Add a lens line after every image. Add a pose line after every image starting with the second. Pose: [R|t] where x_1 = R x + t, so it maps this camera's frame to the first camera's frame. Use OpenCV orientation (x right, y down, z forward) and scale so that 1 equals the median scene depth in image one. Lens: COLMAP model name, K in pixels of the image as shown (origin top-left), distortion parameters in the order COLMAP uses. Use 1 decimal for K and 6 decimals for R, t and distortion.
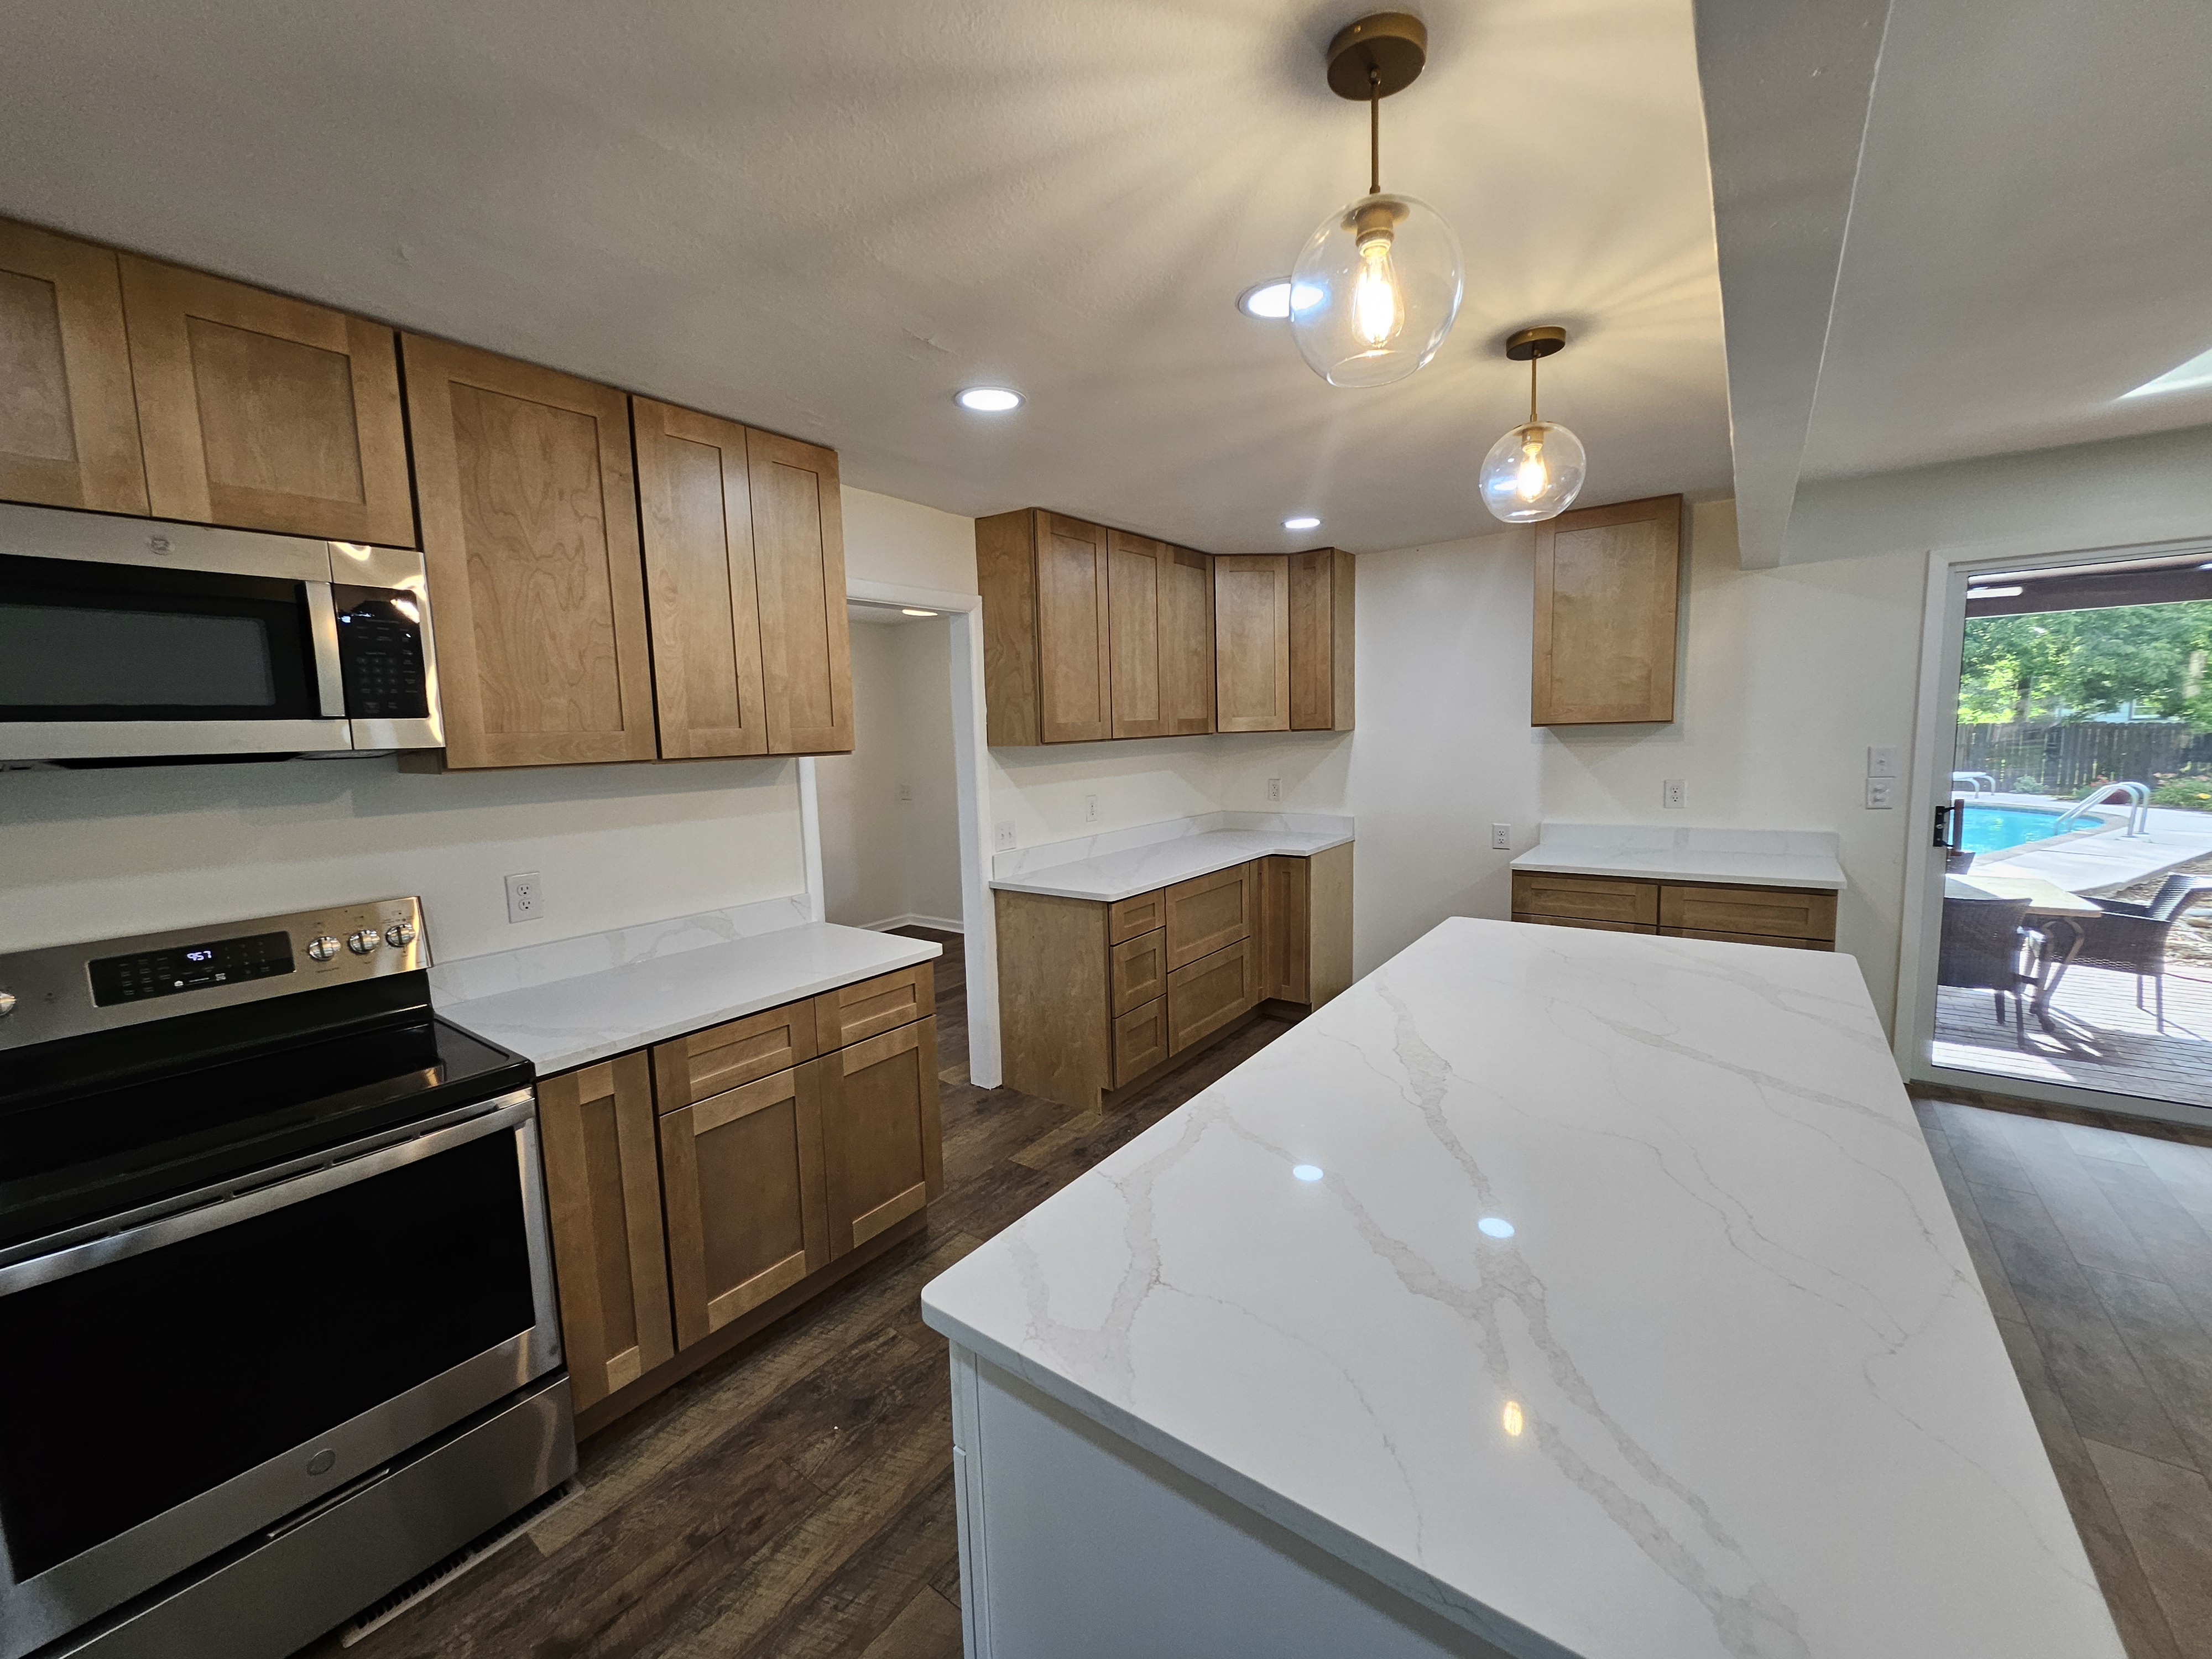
lens RADIAL K [[862.7, 0, 1104.6], [0, 862.7, 822.4], [0, 0, 1]] dist [0.002445, -0.003104]
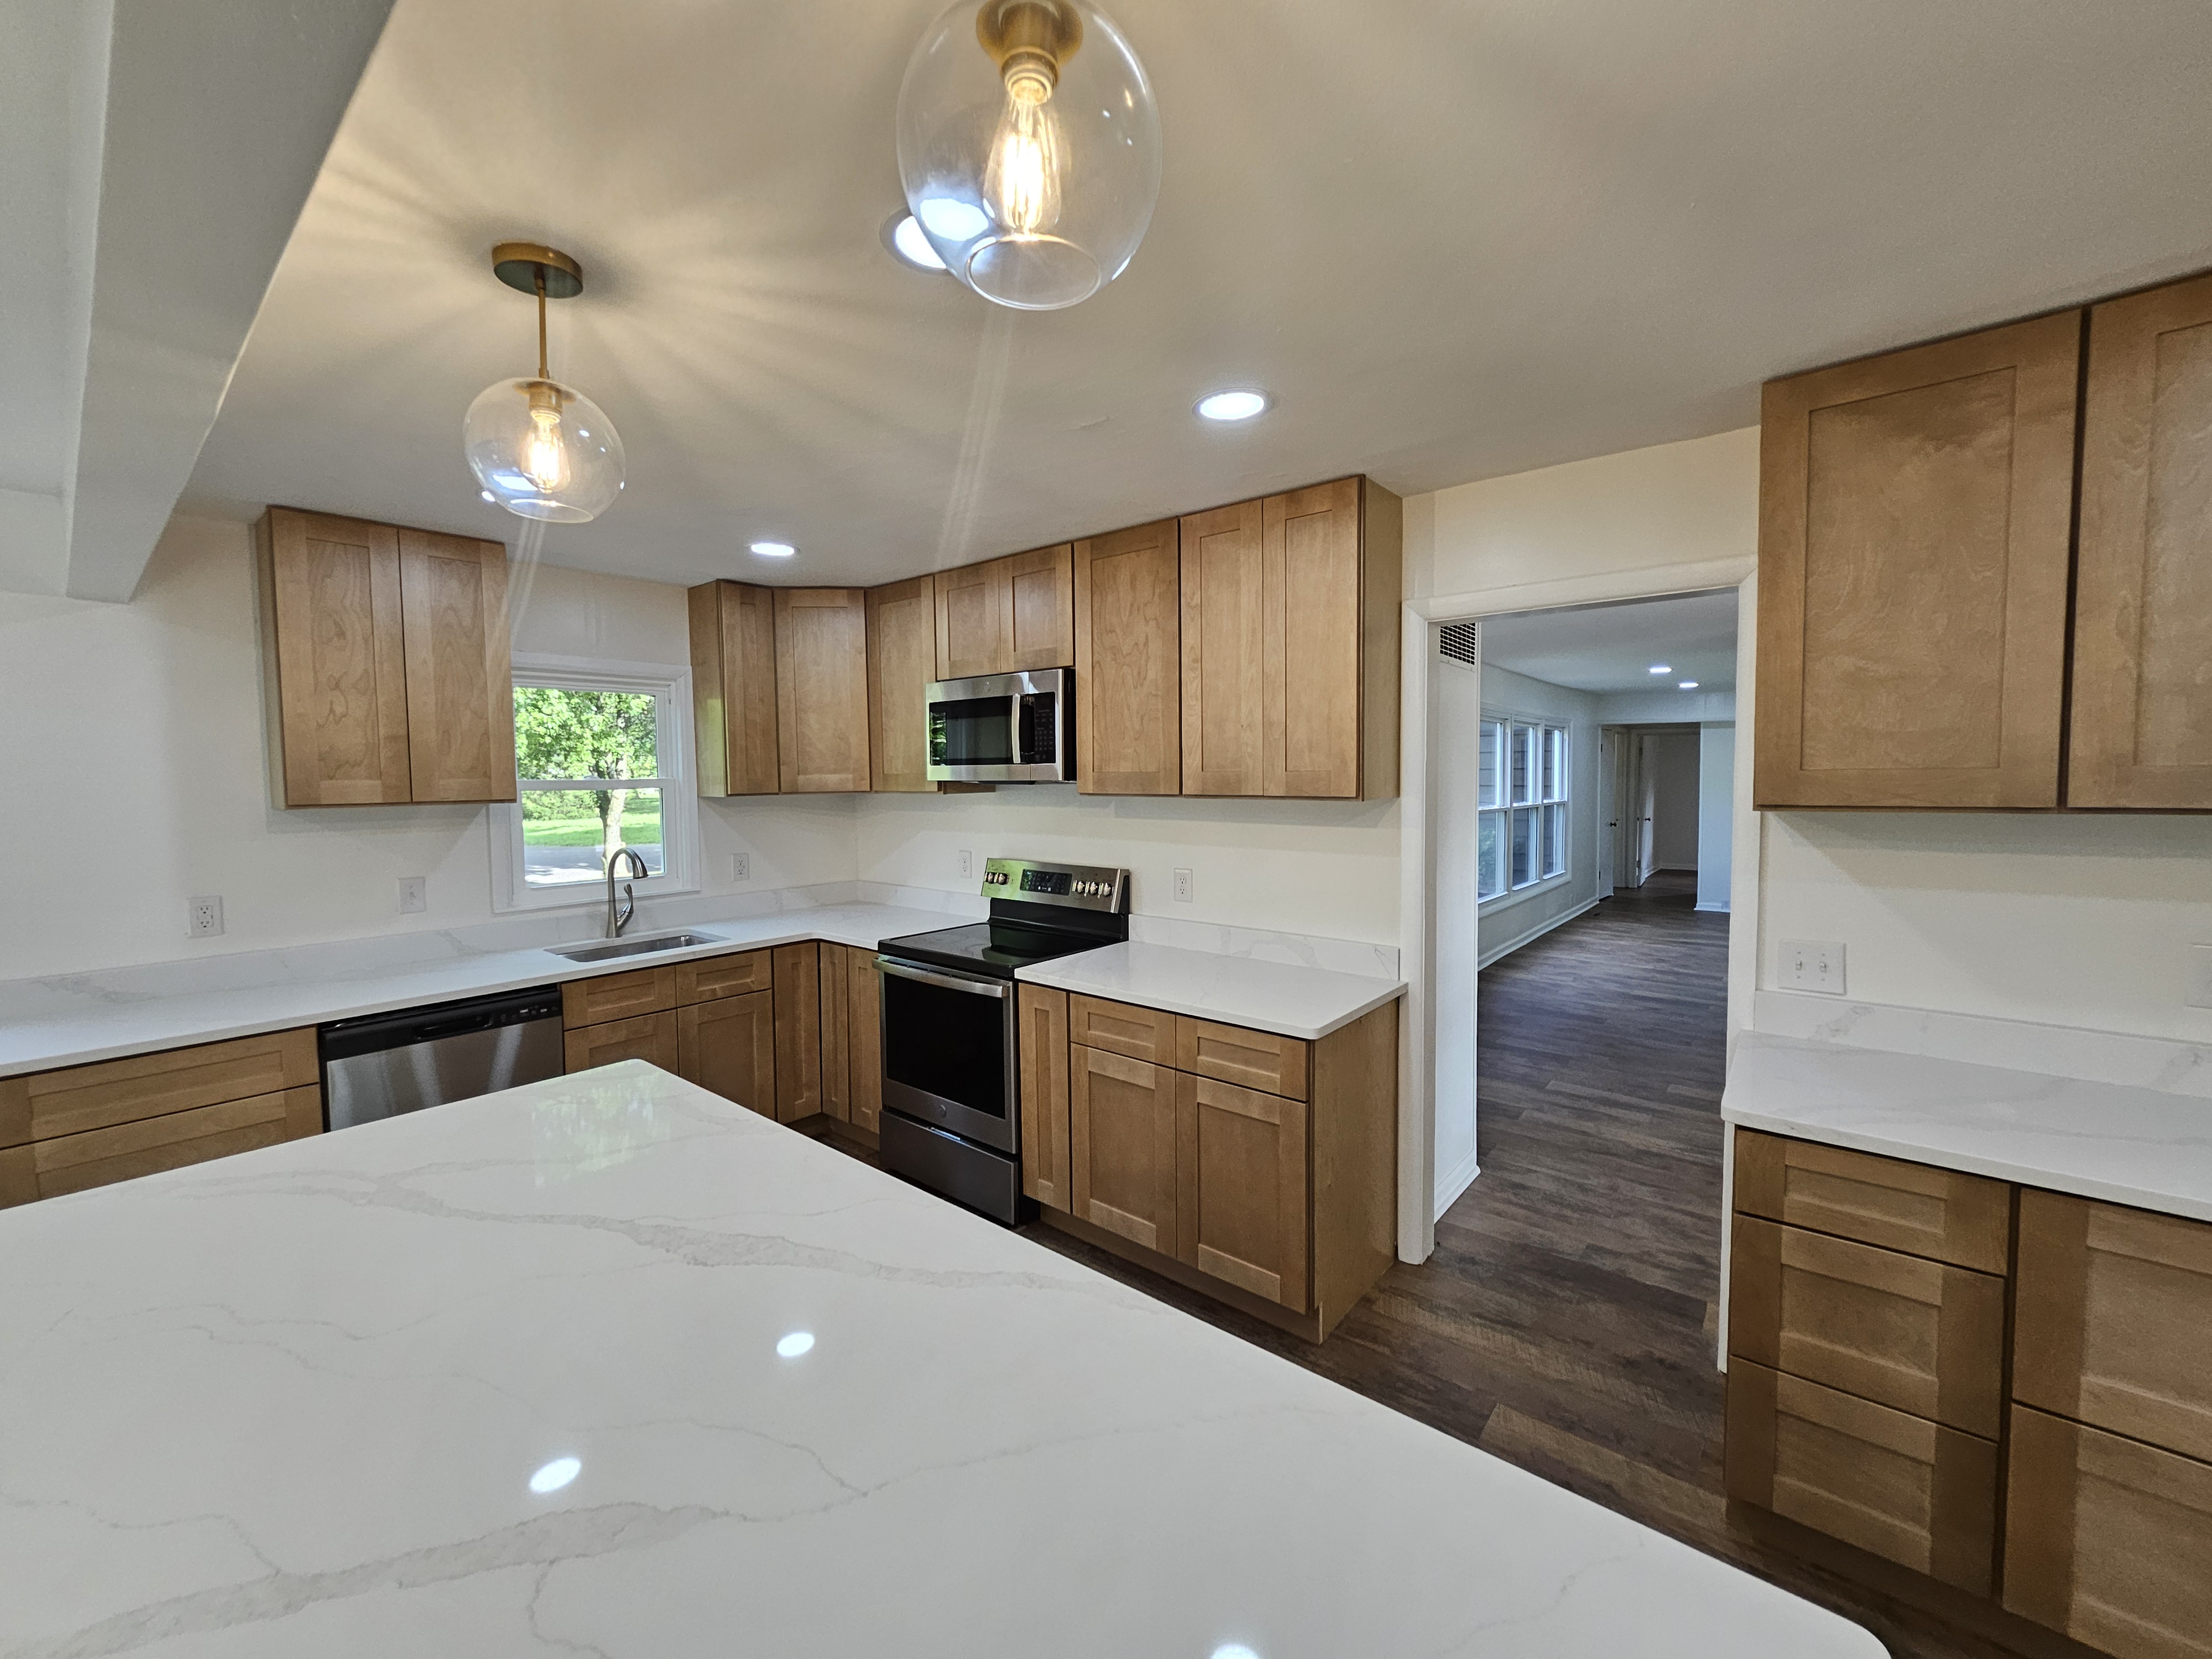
lens RADIAL K [[862.7, 0, 1104.6], [0, 862.7, 822.4], [0, 0, 1]] dist [0.002445, -0.003104]
pose [[-0.046586, 0.089143, -0.994929, 0.684844], [-0.099271, 0.990666, 0.093409, -0.125955], [0.993969, 0.103119, -0.037302, 0.840398]]
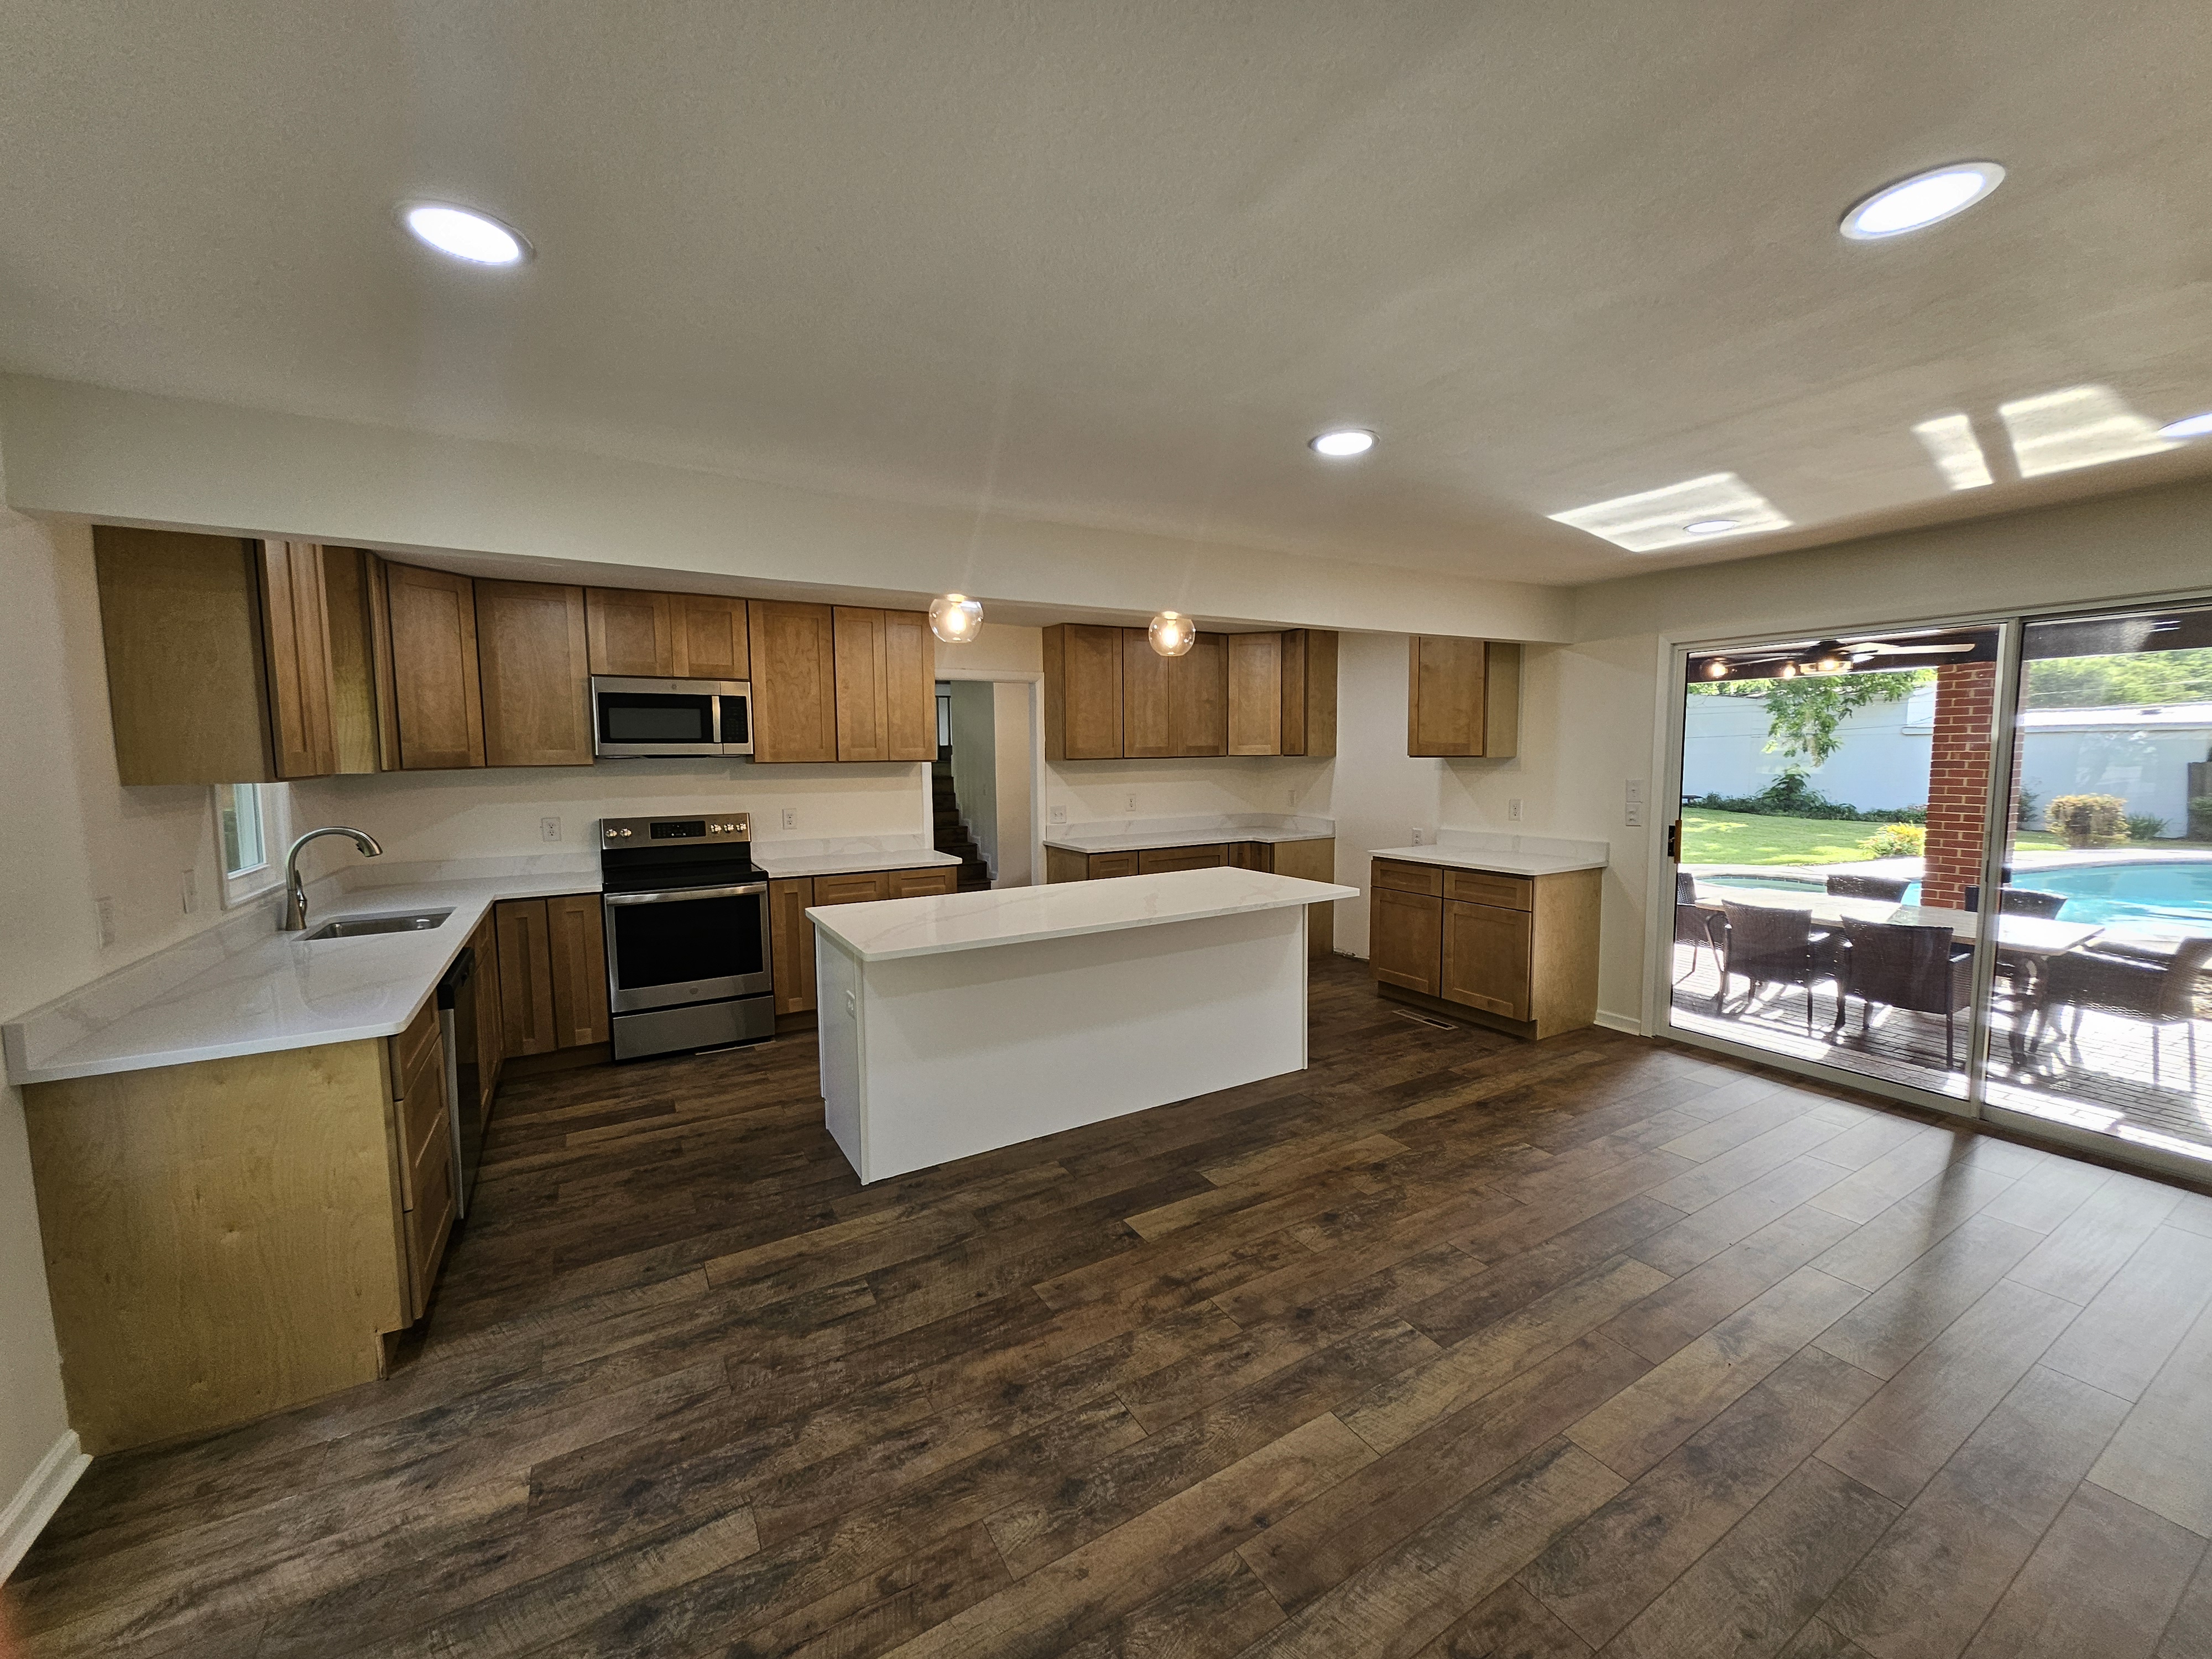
lens RADIAL K [[871.9, 0, 1108.3], [0, 871.9, 829.9], [0, 0, 1]] dist [-0.000229, -0.000106]
pose [[0.920029, 0.058586, -0.387446, 0.938104], [-0.062035, 0.998067, 0.003612, 0.049559], [0.386908, 0.020712, 0.921886, -0.756779]]
